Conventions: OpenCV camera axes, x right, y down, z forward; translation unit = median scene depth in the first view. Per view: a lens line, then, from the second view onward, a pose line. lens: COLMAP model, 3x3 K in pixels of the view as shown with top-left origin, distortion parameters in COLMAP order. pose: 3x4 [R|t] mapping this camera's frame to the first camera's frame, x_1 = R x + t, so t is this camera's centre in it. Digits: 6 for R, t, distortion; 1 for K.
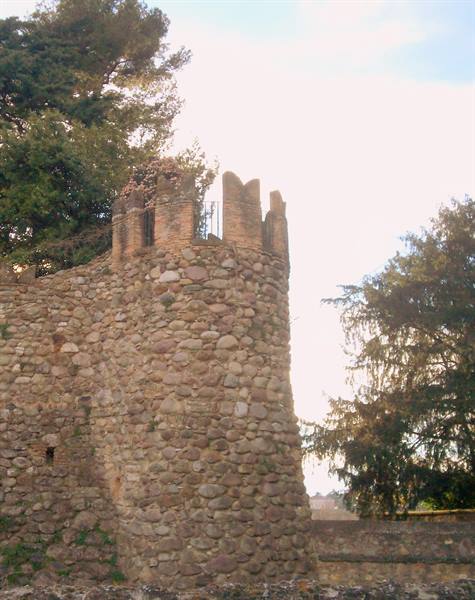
lens RADIAL K [[943.0, 0, 237.5], [0, 943.0, 162.7], [0, 0, 1]] dist [-0.050298, 0.011169]
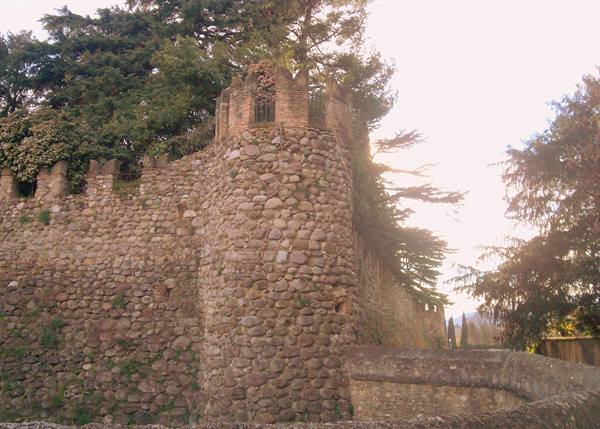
lens RADIAL K [[721.2, 0, 300.3], [0, 721.2, 119.0], [0, 0, 1]] dist [-0.029375, -0.022107]
pose [[0.926448, -0.095284, -0.364164, 0.379508], [0.119971, 0.991724, 0.045724, 0.040801], [0.356793, -0.086050, 0.930212, 0.136998]]
